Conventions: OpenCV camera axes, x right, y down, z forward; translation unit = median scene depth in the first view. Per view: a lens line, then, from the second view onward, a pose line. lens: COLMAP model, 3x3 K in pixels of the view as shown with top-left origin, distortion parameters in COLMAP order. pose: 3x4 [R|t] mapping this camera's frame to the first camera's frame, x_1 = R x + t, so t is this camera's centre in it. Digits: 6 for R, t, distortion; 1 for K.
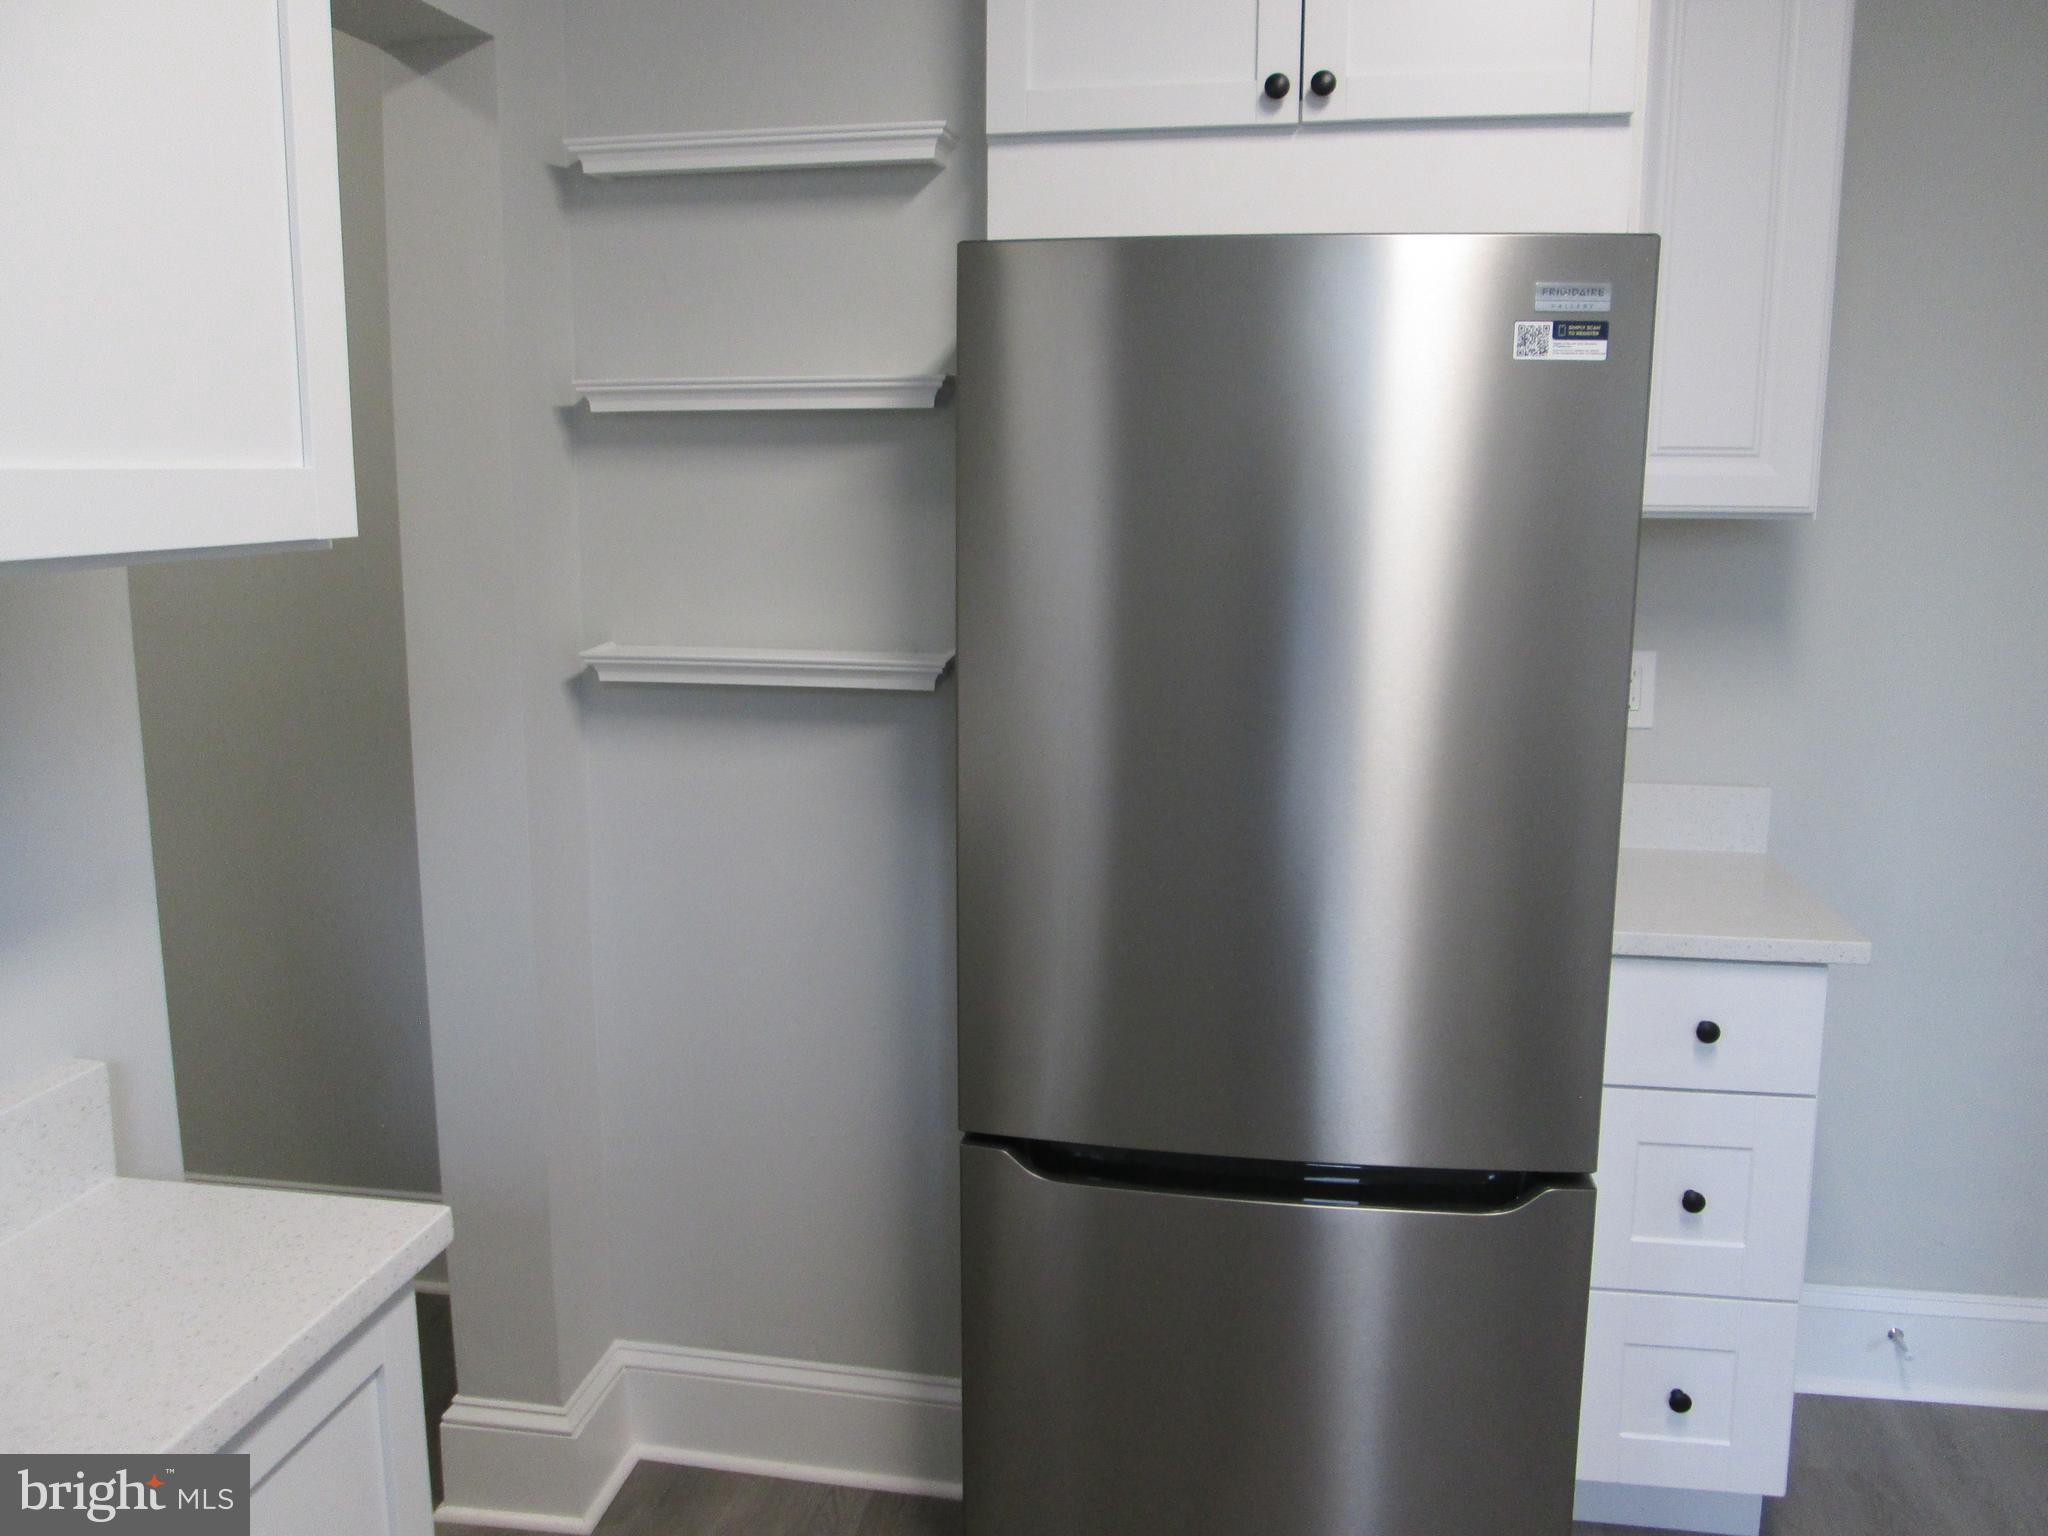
lens RADIAL K [[1689.6, 0, 1024.0], [0, 1689.6, 768.0], [0, 0, 1]] dist [-0.040221, 0.008391]
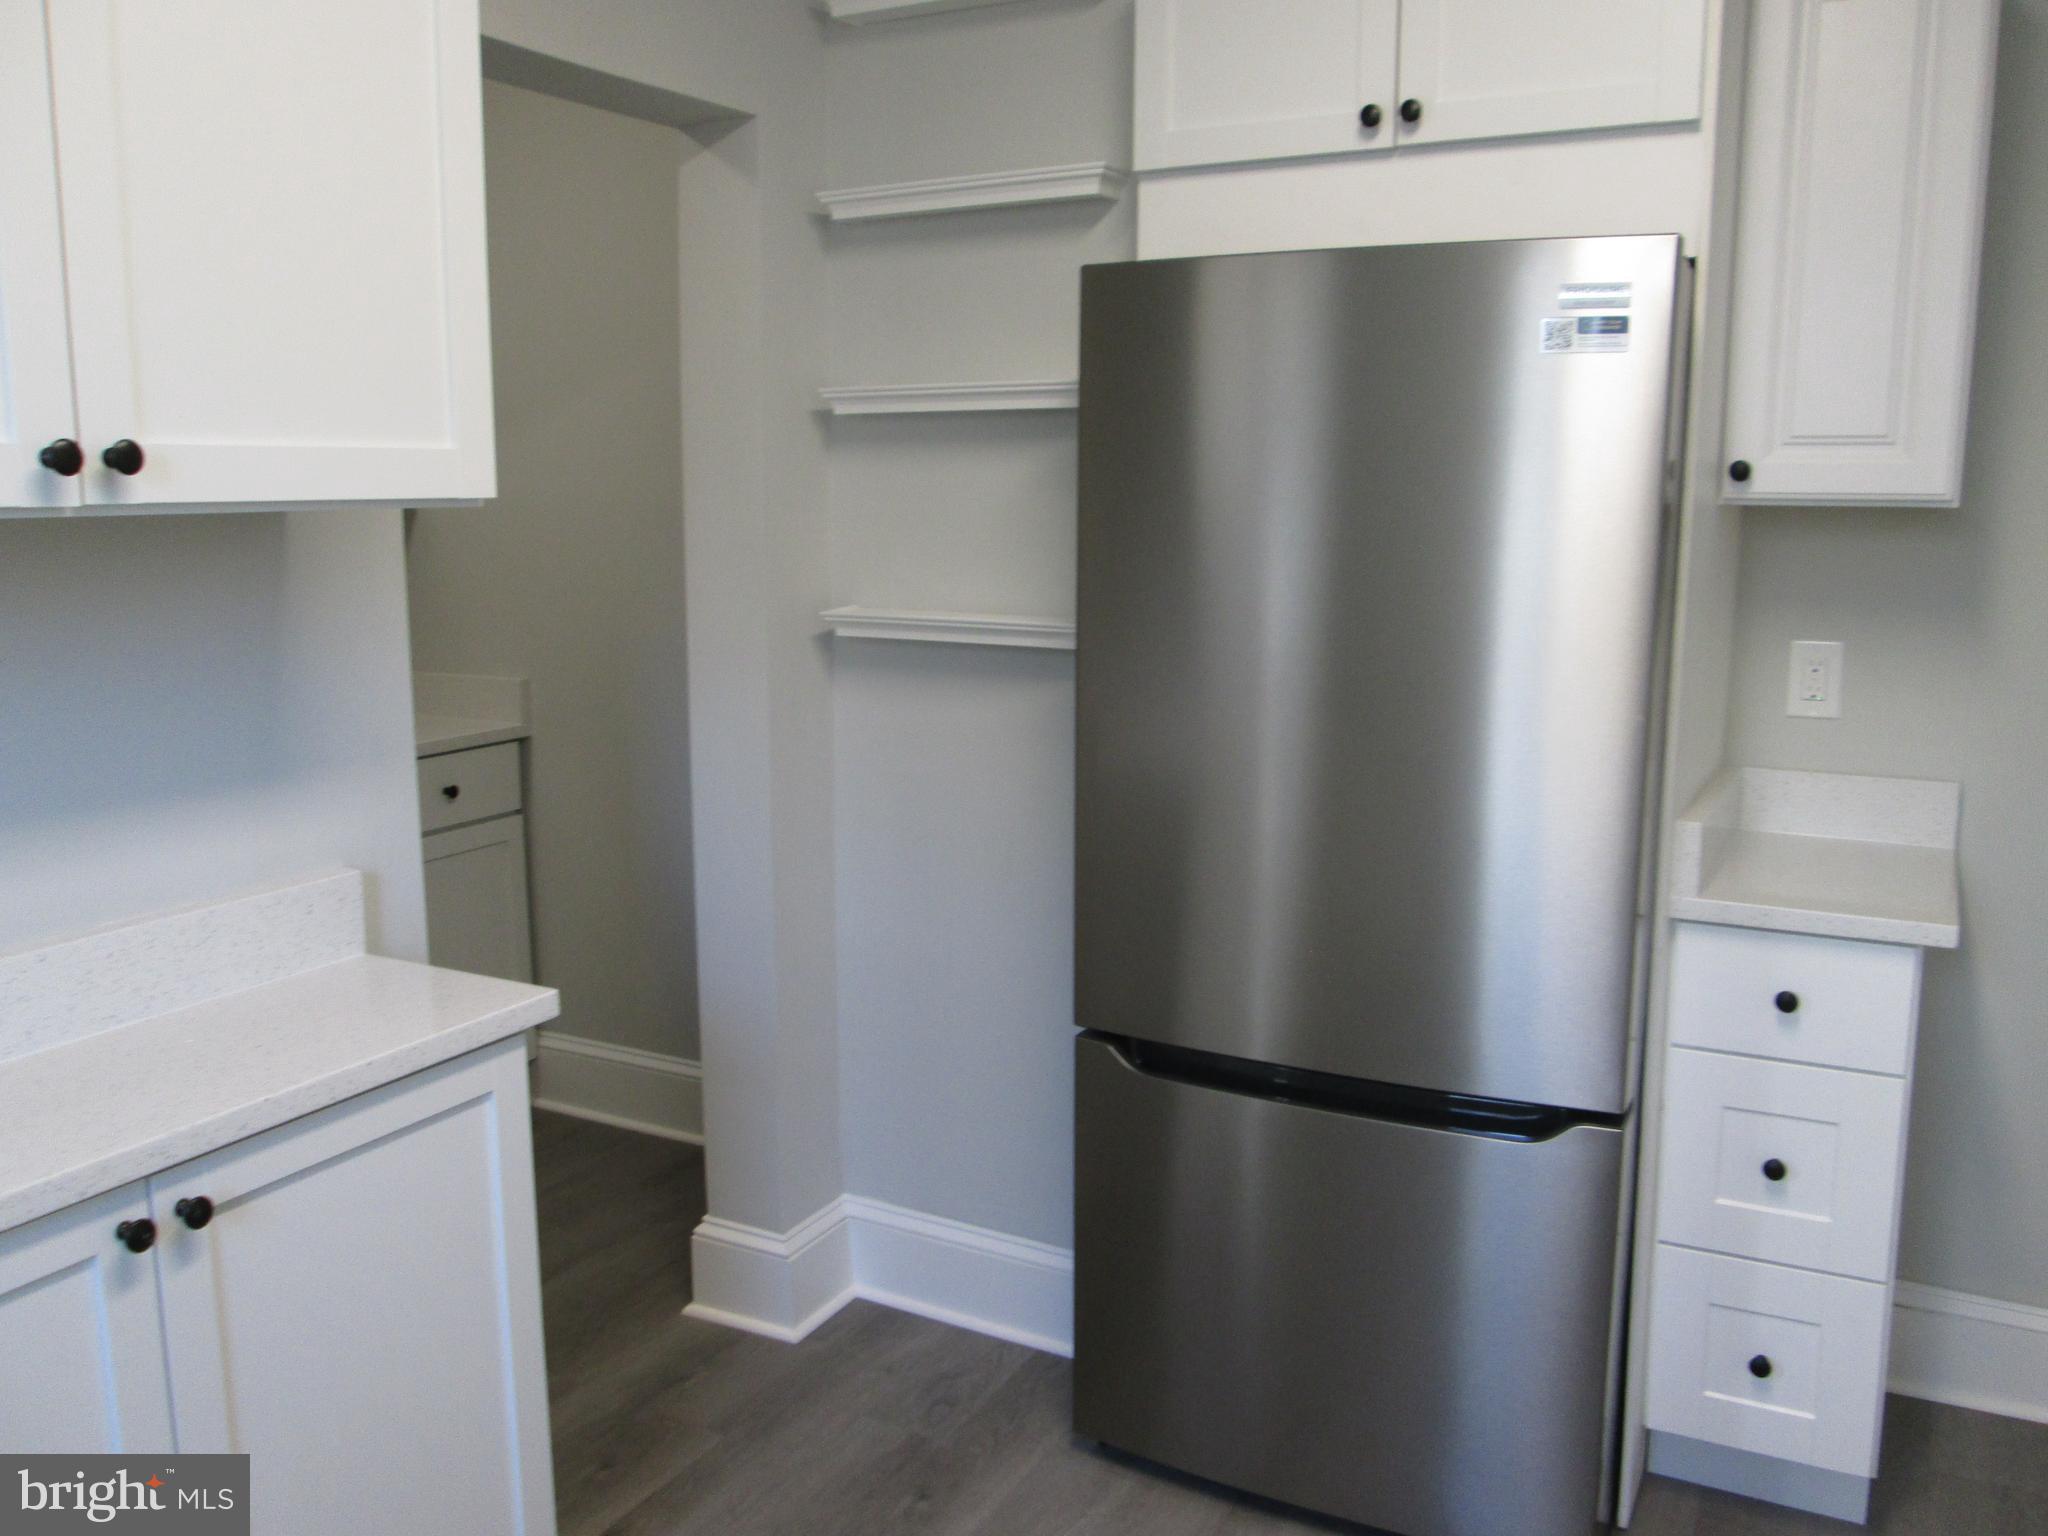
lens RADIAL K [[1689.6, 0, 1024.0], [0, 1689.6, 768.0], [0, 0, 1]] dist [-0.040221, 0.008391]
pose [[0.950818, 0.050080, -0.305675, 0.266559], [-0.052468, 0.998623, 0.000404, 0.037597], [0.305274, 0.015654, 0.952136, -0.120587]]
